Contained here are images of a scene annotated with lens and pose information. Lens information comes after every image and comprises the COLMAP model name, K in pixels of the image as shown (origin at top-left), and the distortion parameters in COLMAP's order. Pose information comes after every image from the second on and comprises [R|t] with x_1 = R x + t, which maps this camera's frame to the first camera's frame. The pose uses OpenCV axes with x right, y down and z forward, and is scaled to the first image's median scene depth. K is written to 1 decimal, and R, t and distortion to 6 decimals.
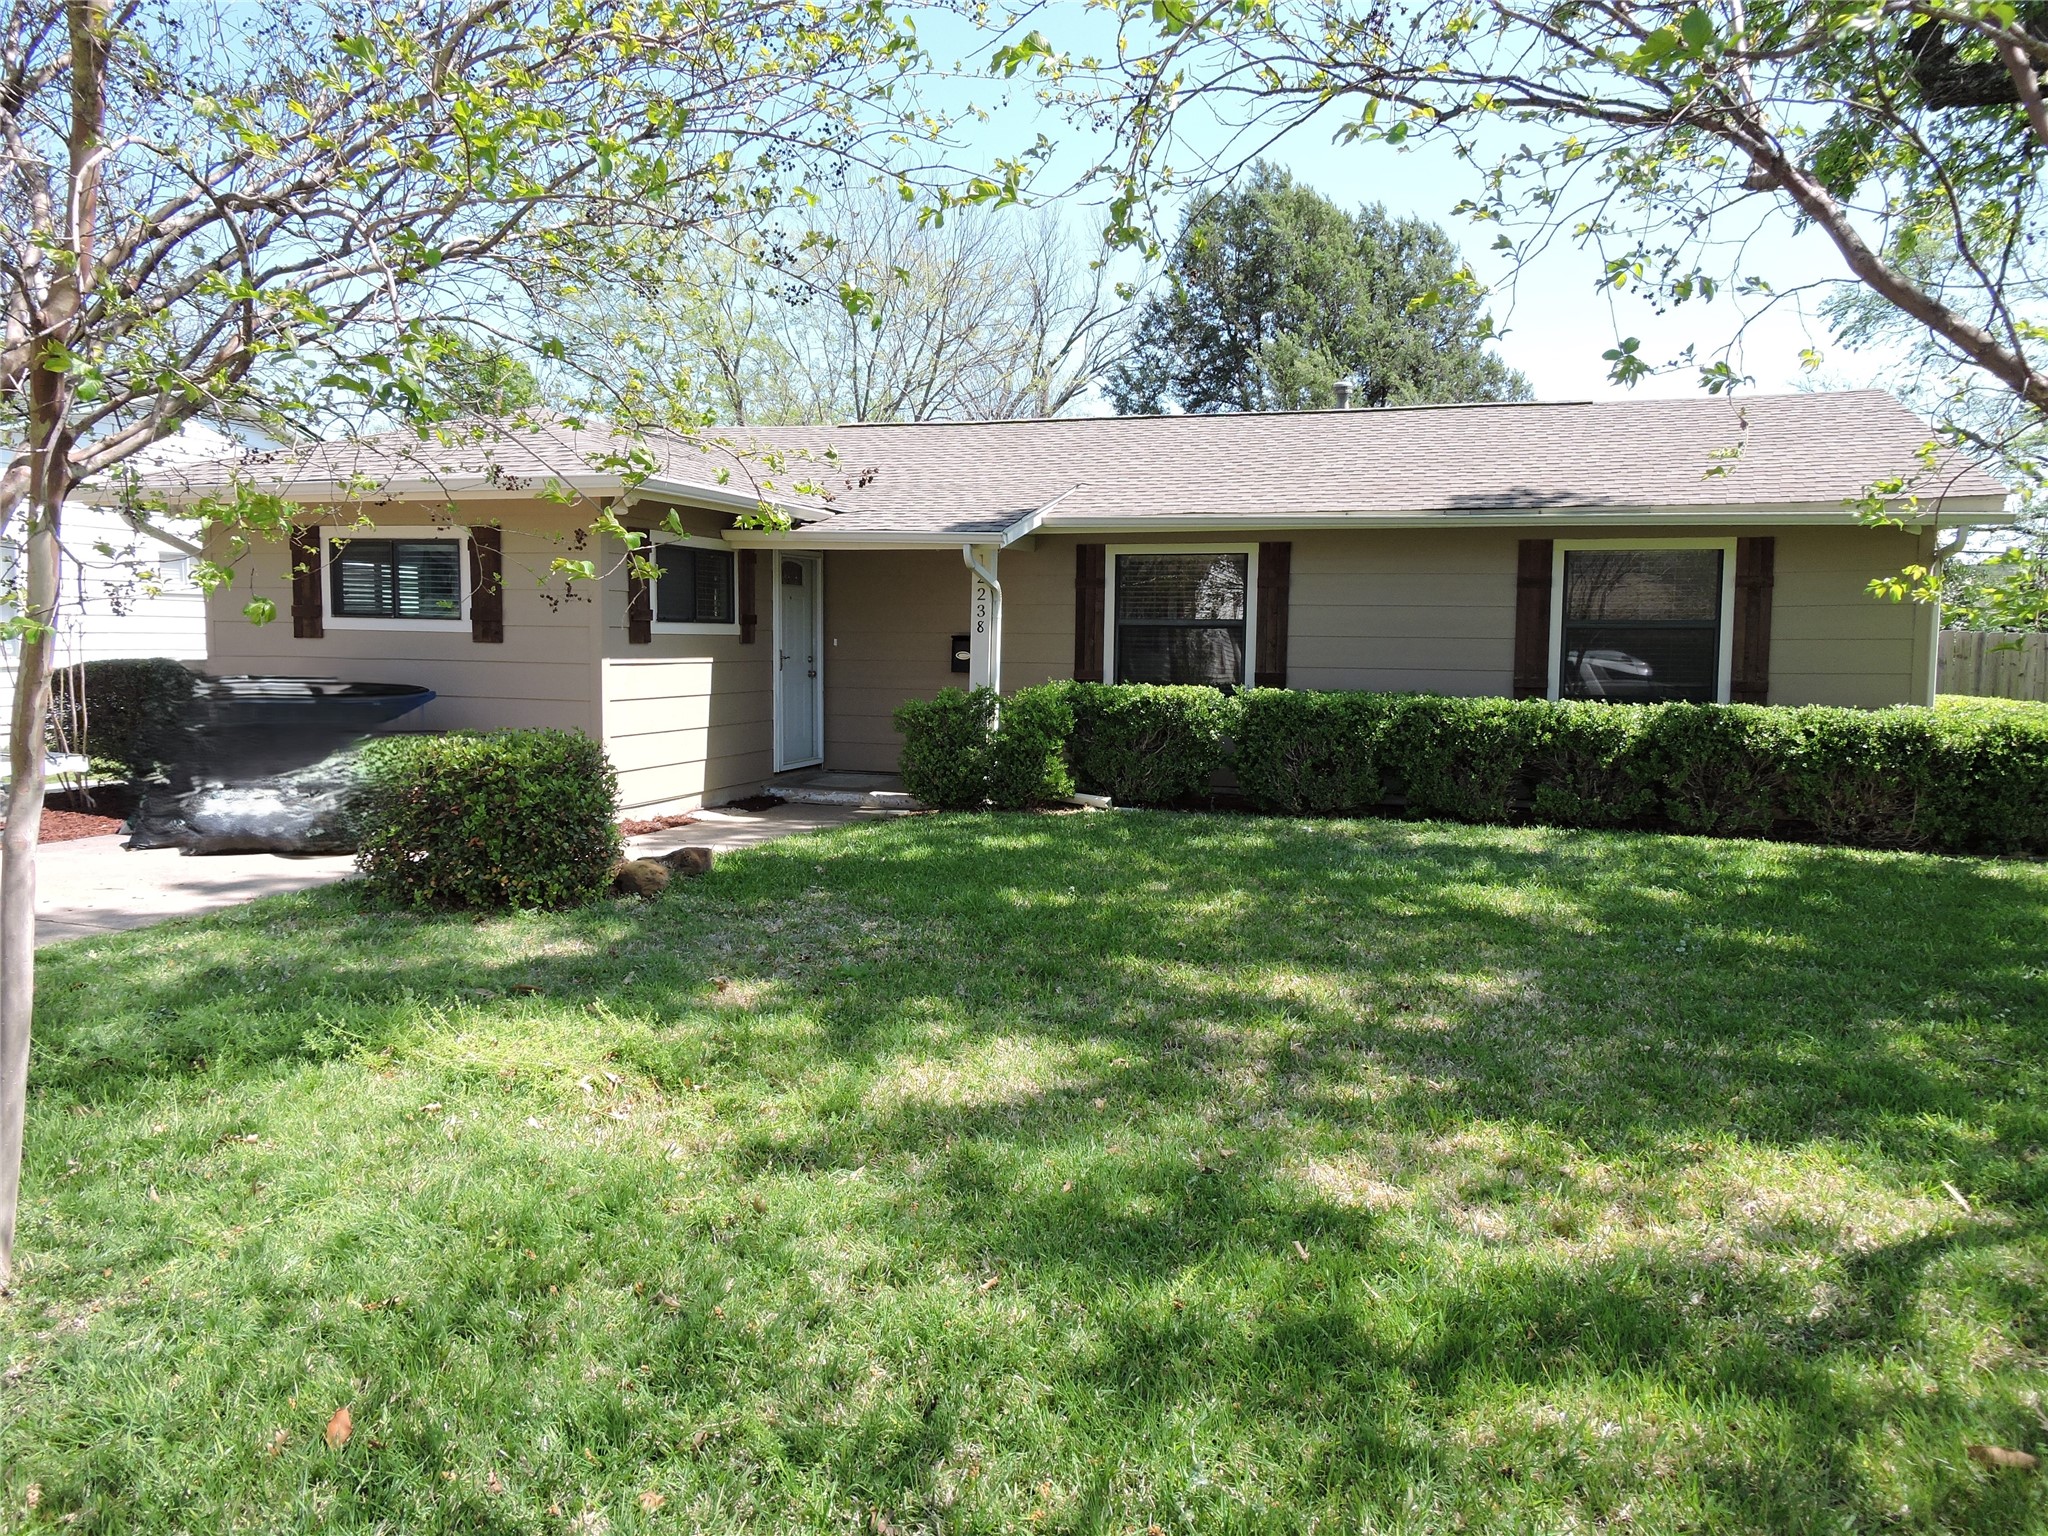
lens RADIAL K [[1458.1, 0, 1020.9], [0, 1458.1, 772.4], [0, 0, 1]] dist [-0.002151, -0.002743]
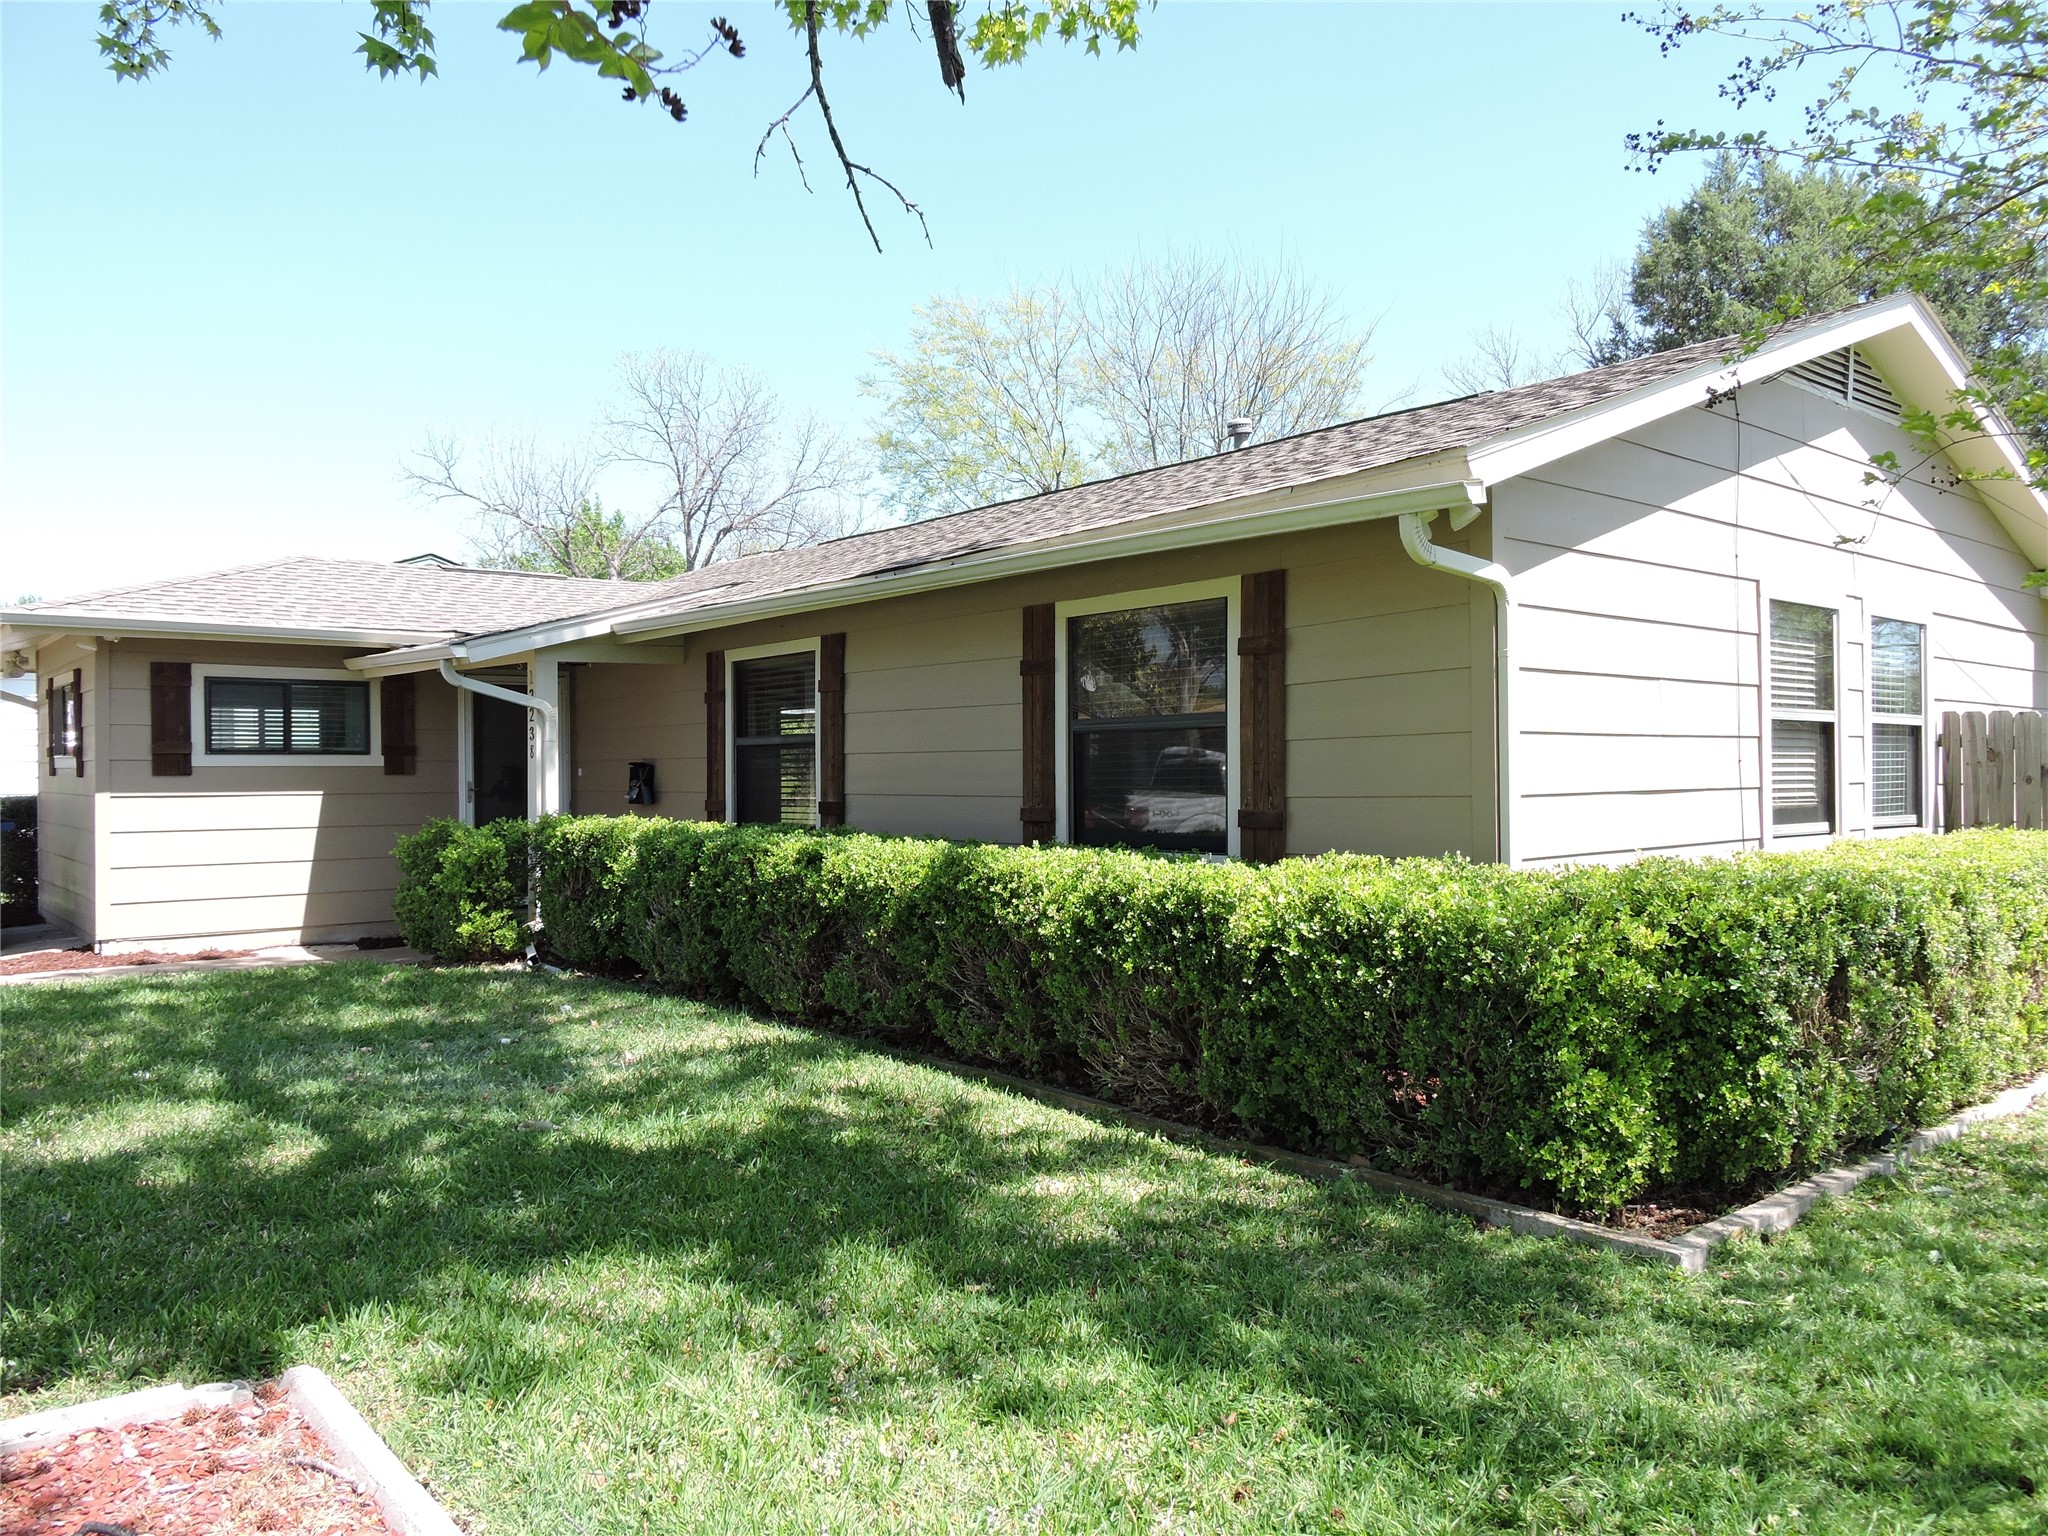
lens RADIAL K [[1458.1, 0, 1034.4], [0, 1458.1, 771.3], [0, 0, 1]] dist [-0.002151, -0.002743]
pose [[0.843799, -0.016660, -0.536400, 0.715980], [-0.032921, 0.996029, -0.082722, -0.025605], [0.535648, 0.087460, 0.839900, 0.433839]]
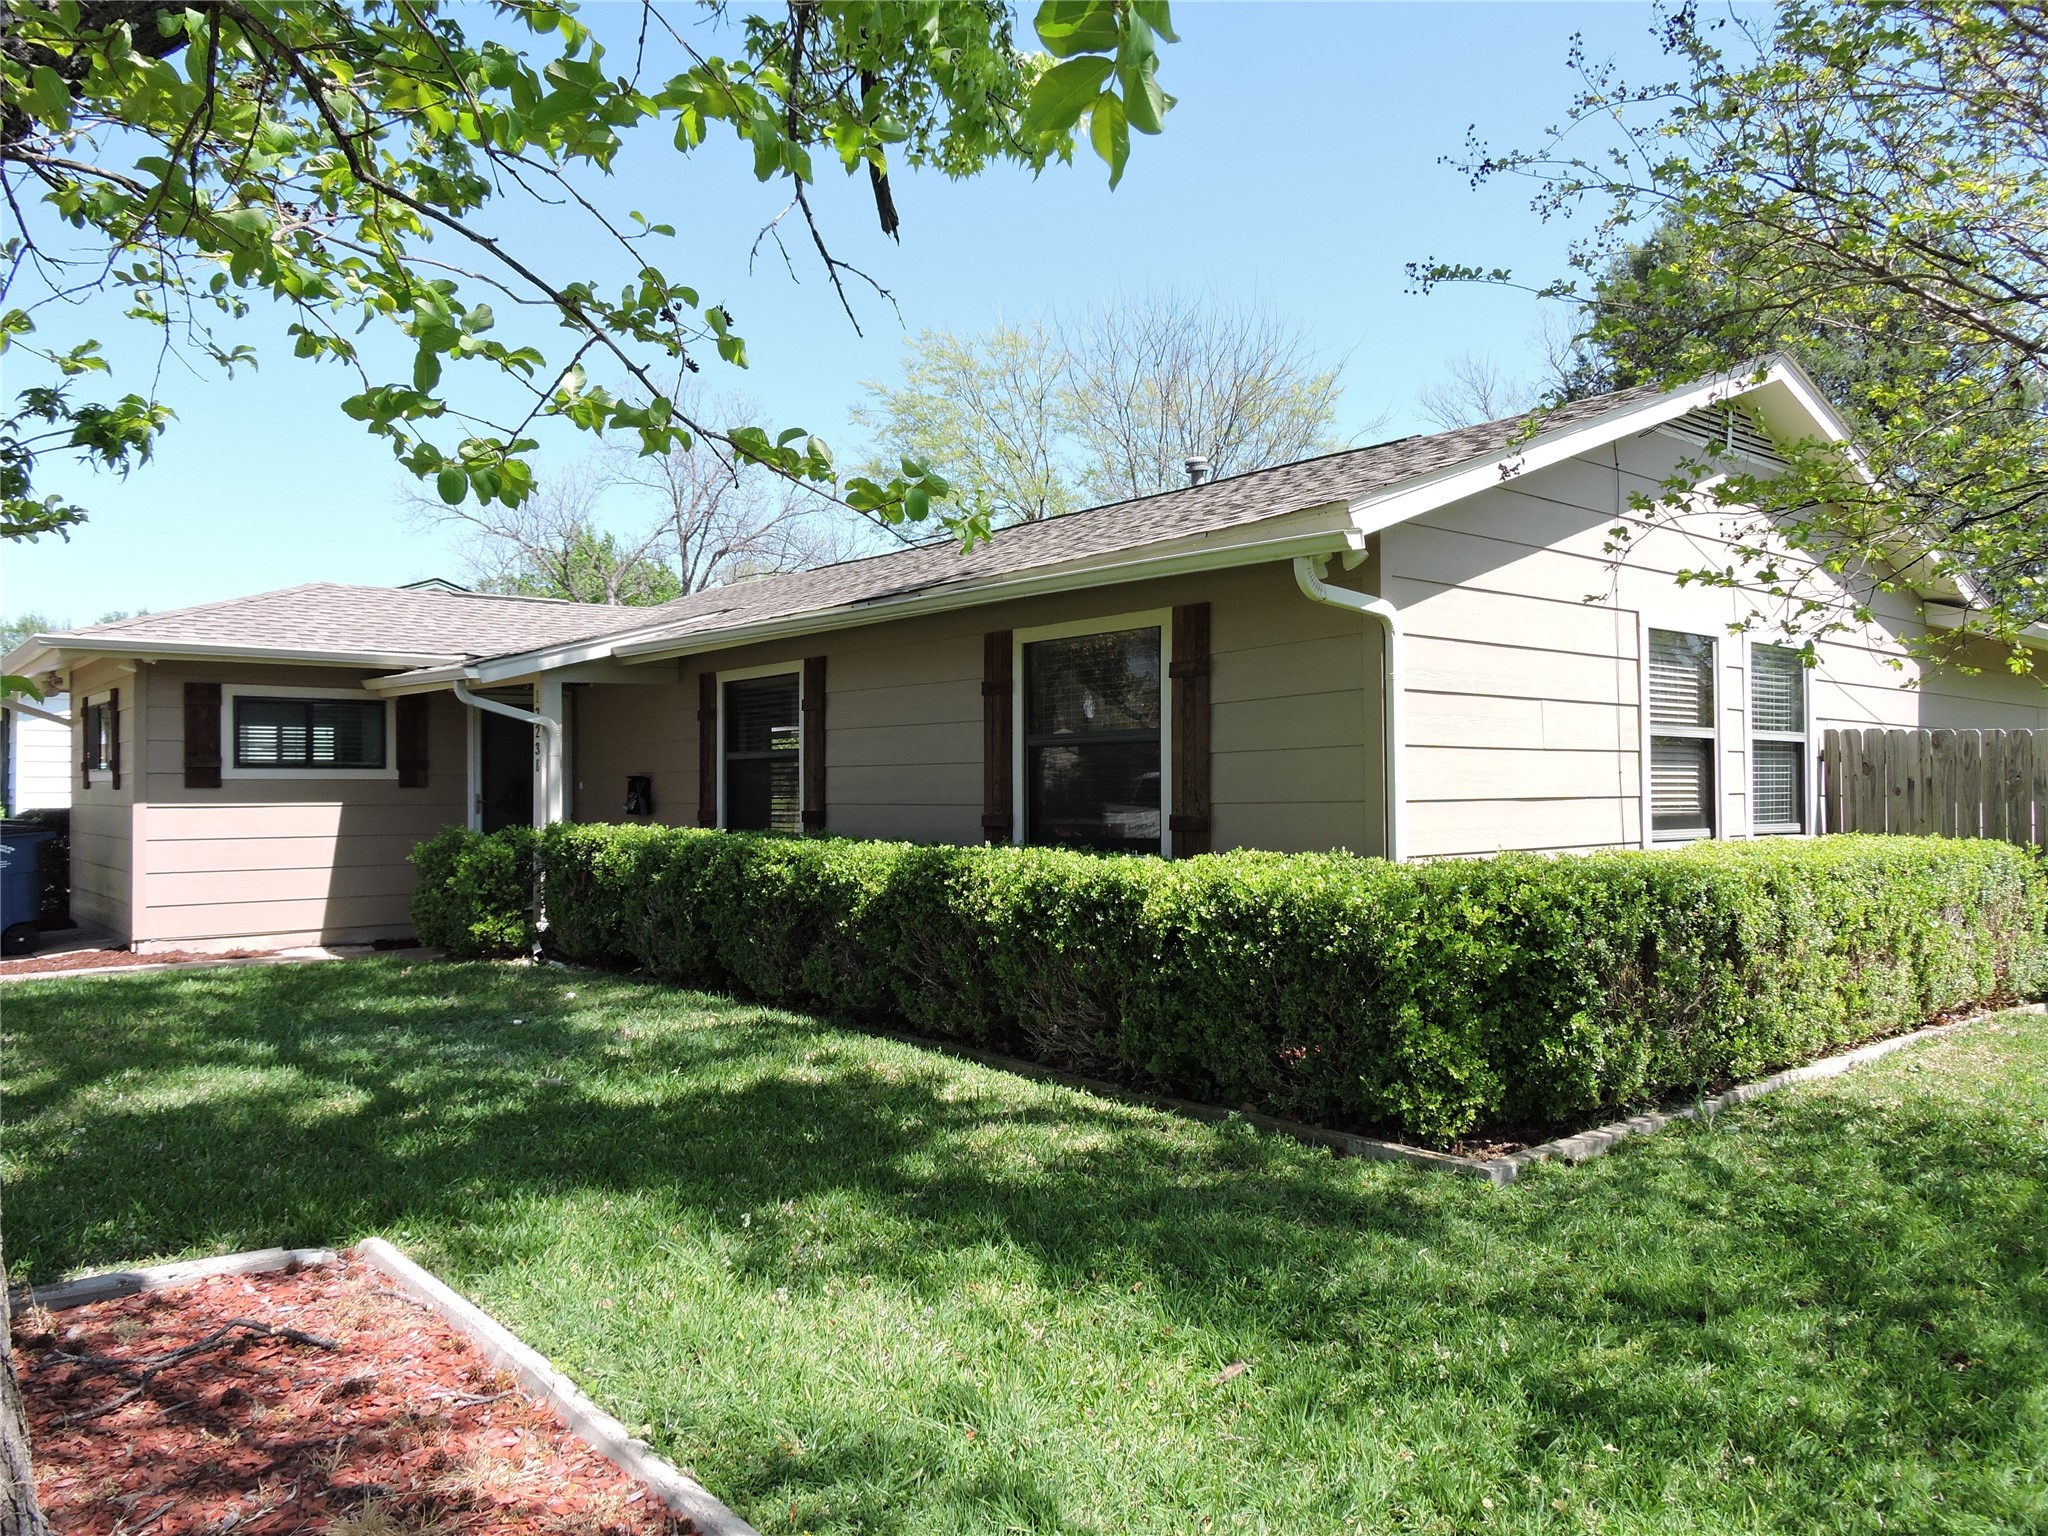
lens RADIAL K [[1458.1, 0, 1035.4], [0, 1458.1, 777.5], [0, 0, 1]] dist [-0.002151, -0.002743]
pose [[0.845518, -0.020912, -0.533537, 0.771483], [-0.033399, 0.995205, -0.091936, -0.015632], [0.532901, 0.095553, 0.840765, 0.382256]]
